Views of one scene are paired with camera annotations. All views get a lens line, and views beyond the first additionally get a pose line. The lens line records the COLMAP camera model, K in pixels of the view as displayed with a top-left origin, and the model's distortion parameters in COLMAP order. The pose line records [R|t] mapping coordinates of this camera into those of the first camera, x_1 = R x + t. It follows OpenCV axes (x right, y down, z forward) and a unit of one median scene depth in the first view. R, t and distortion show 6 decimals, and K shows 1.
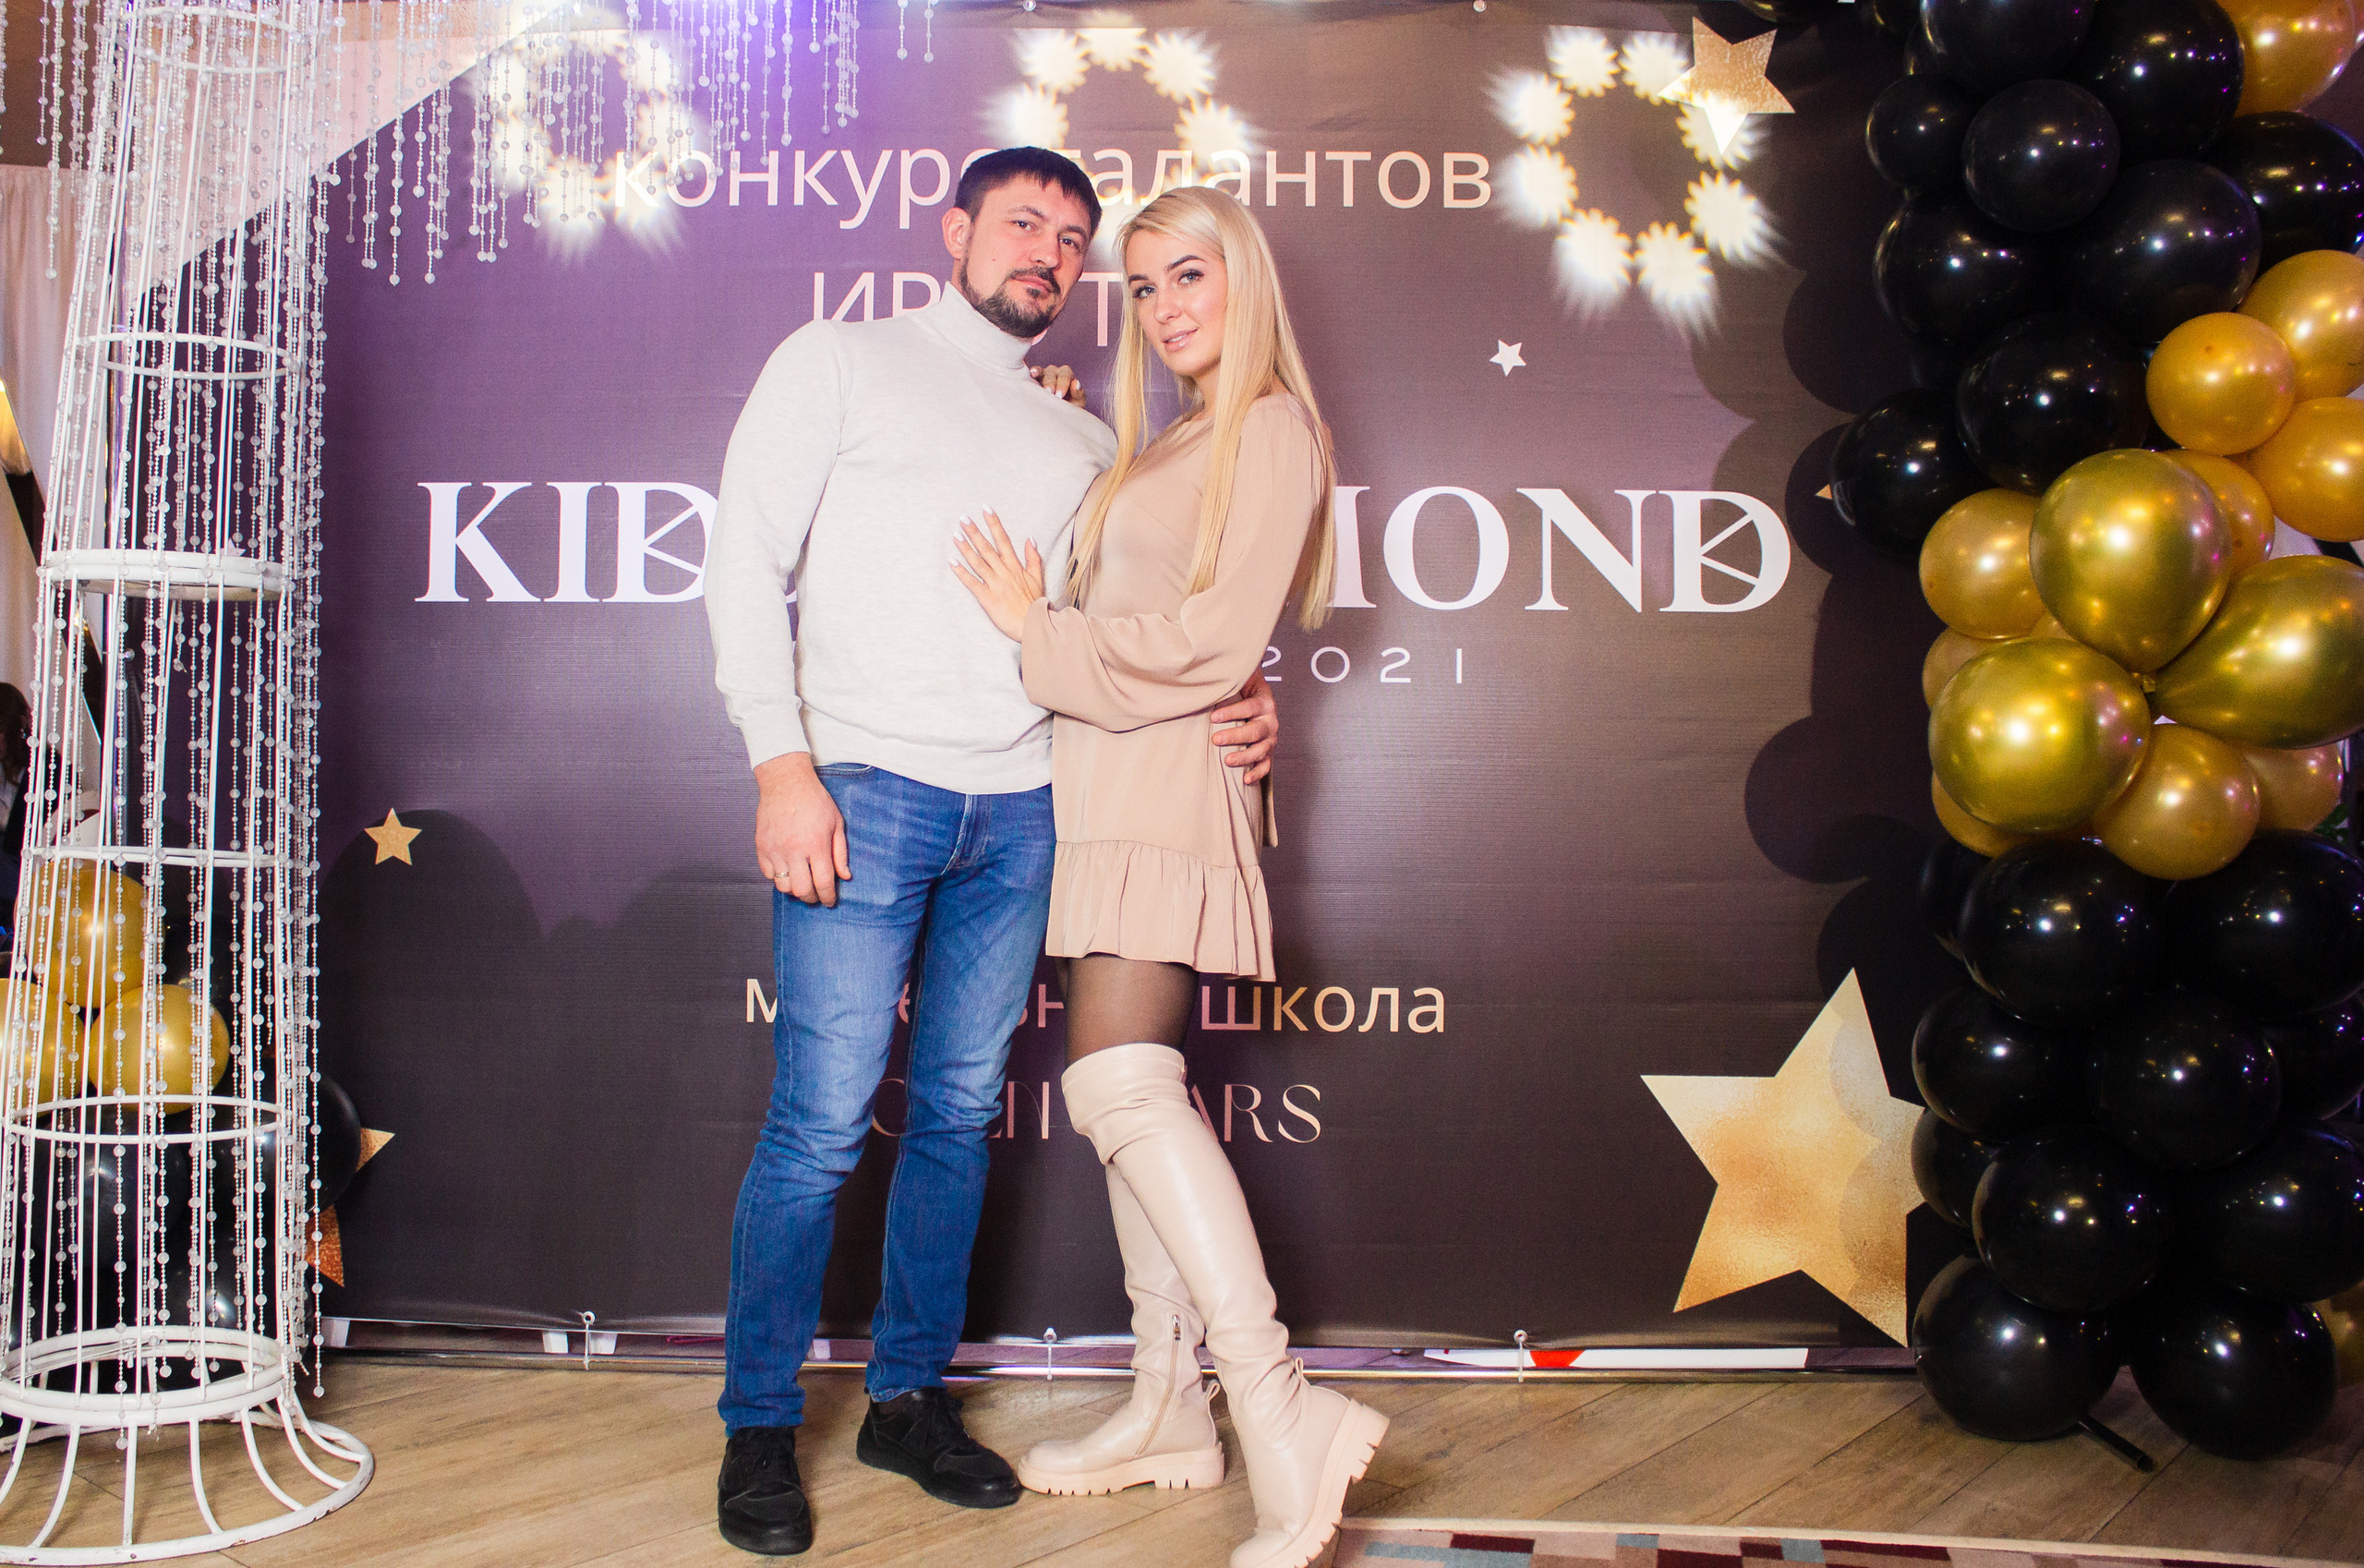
lens RADIAL K [[2186.6, 0, 1096.5], [0, 2186.6, 783.5], [0, 0, 1]] dist [-0.174176, 0.188540]
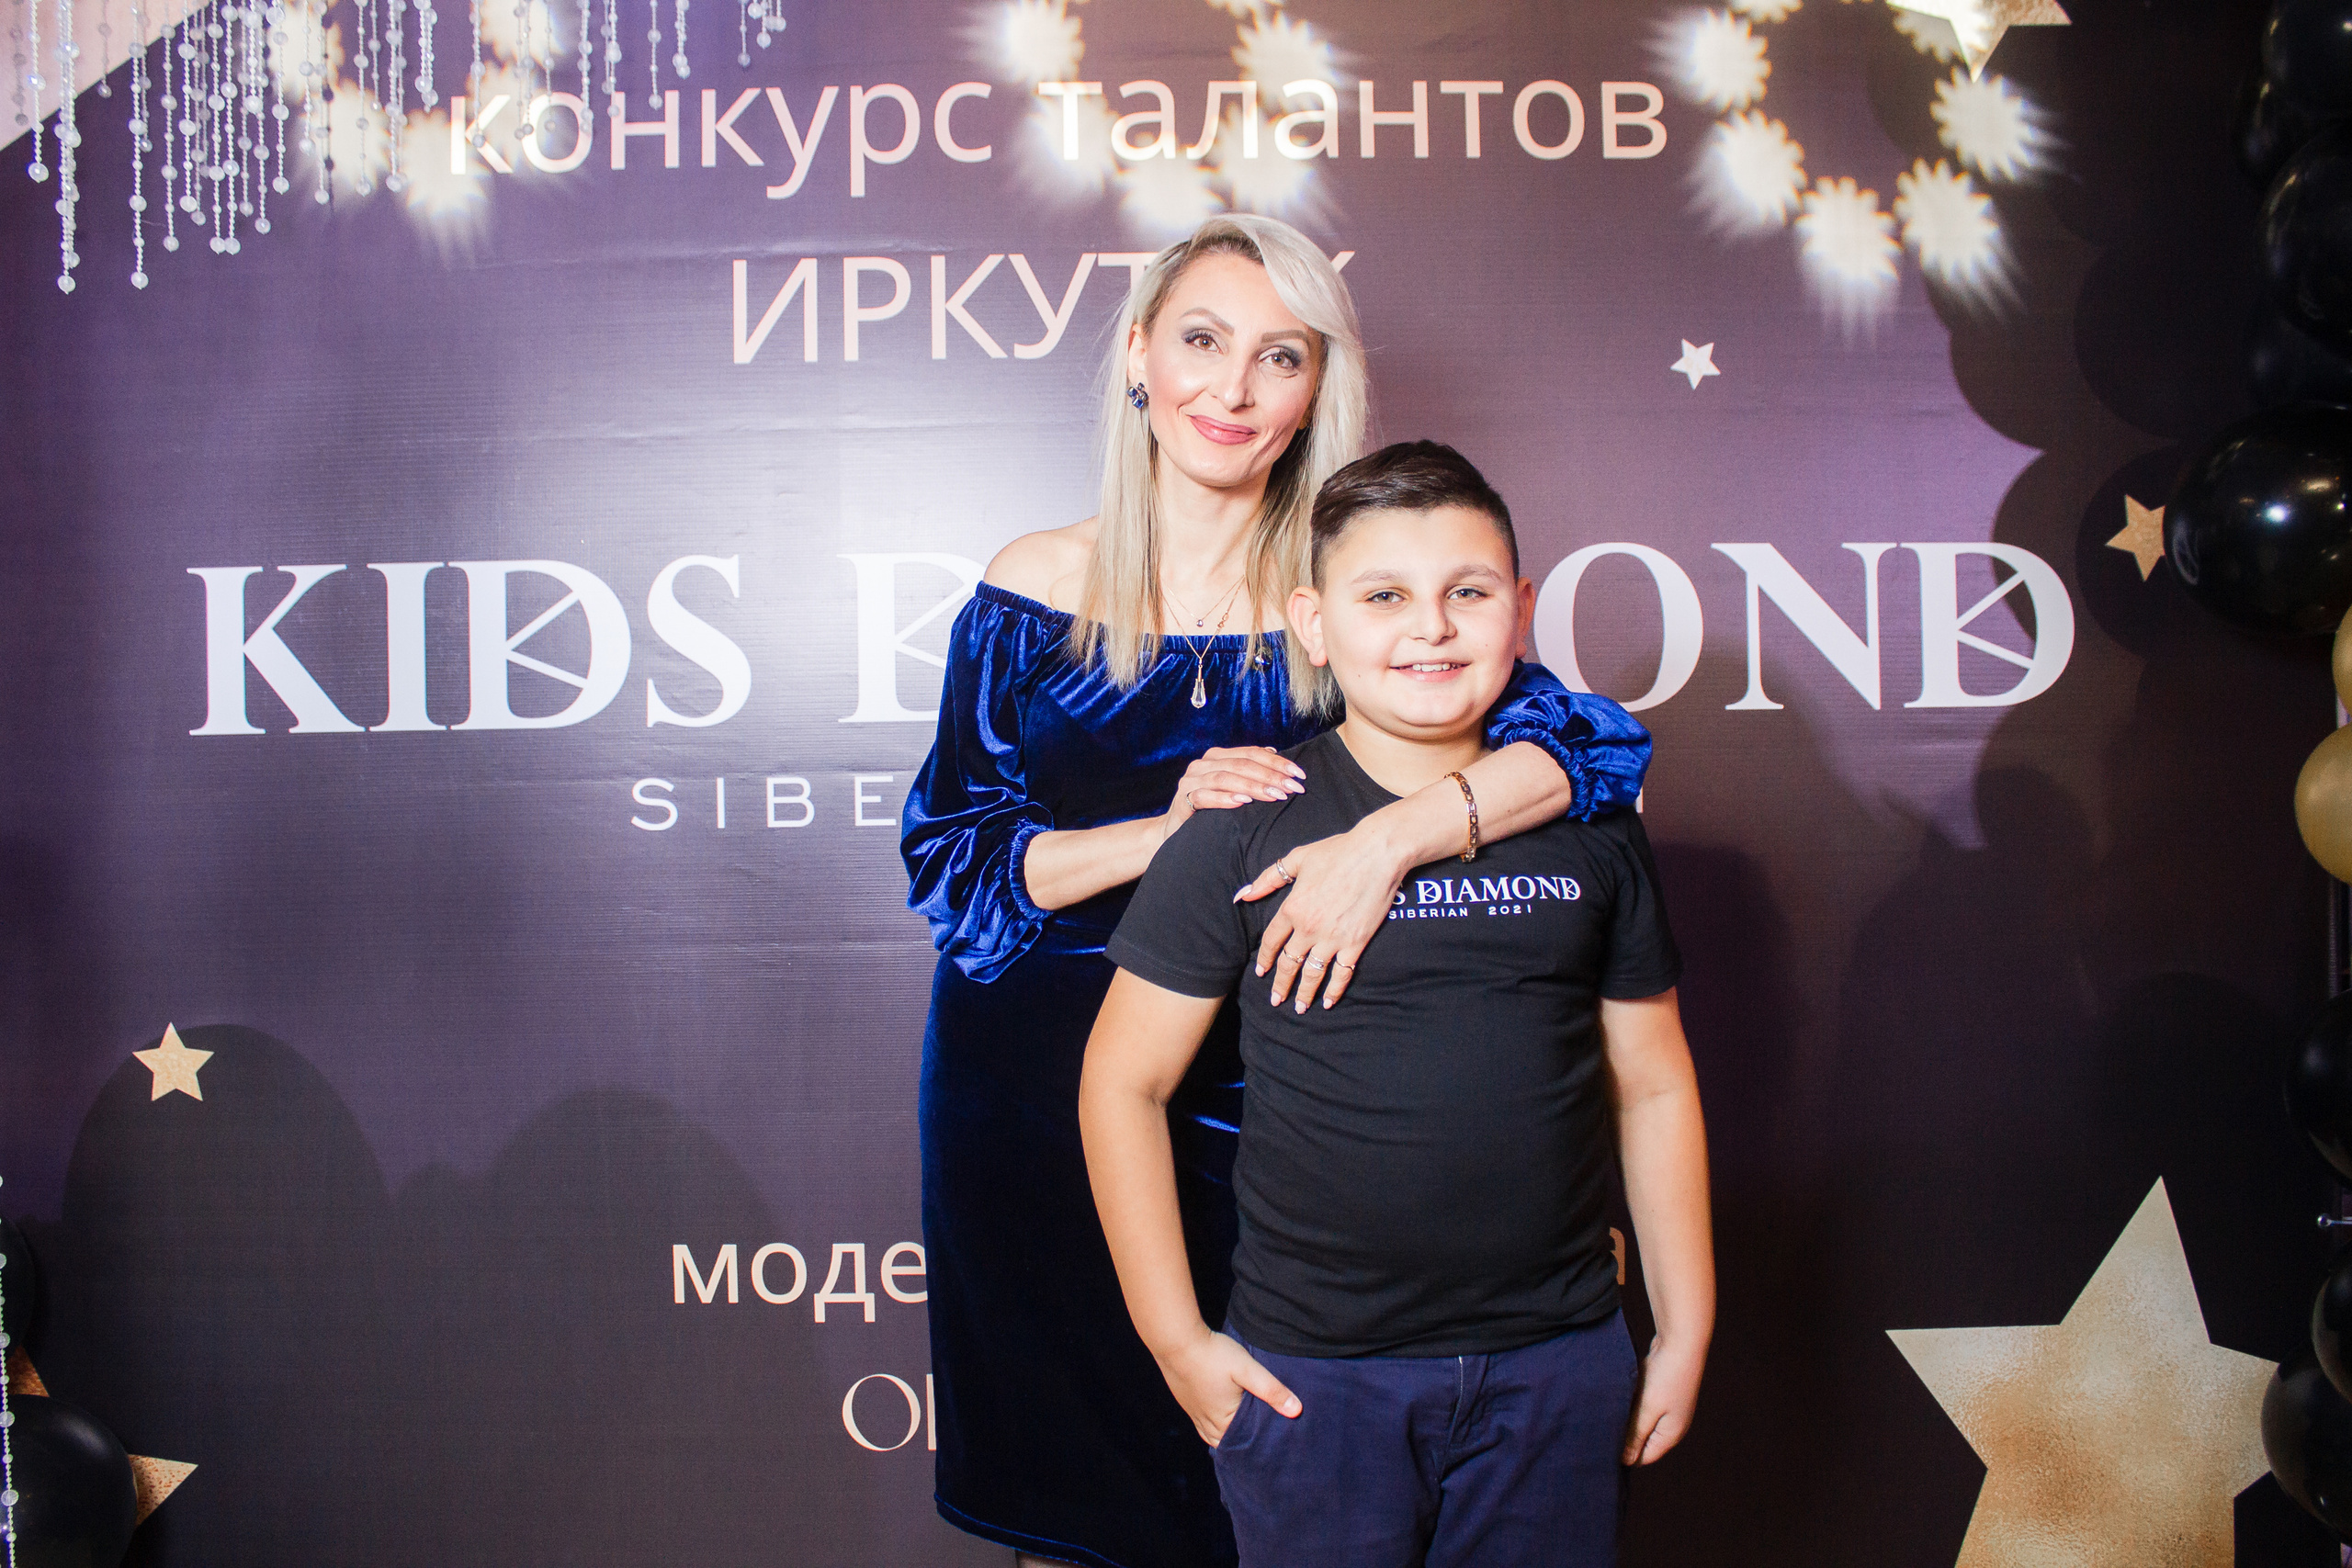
lens RADIAL K [[1979.4, 0, 1146.0], [0, 1979.4, 790.8], [0, 0, 1]] dist [-0.160083, 0.146344]
pose [[0.998561, -0.027474, 0.046049, -0.029317], [0.026169, 0.999245, 0.028710, -0.077550], [-0.046803, -0.027463, 0.998527, 0.352766]]
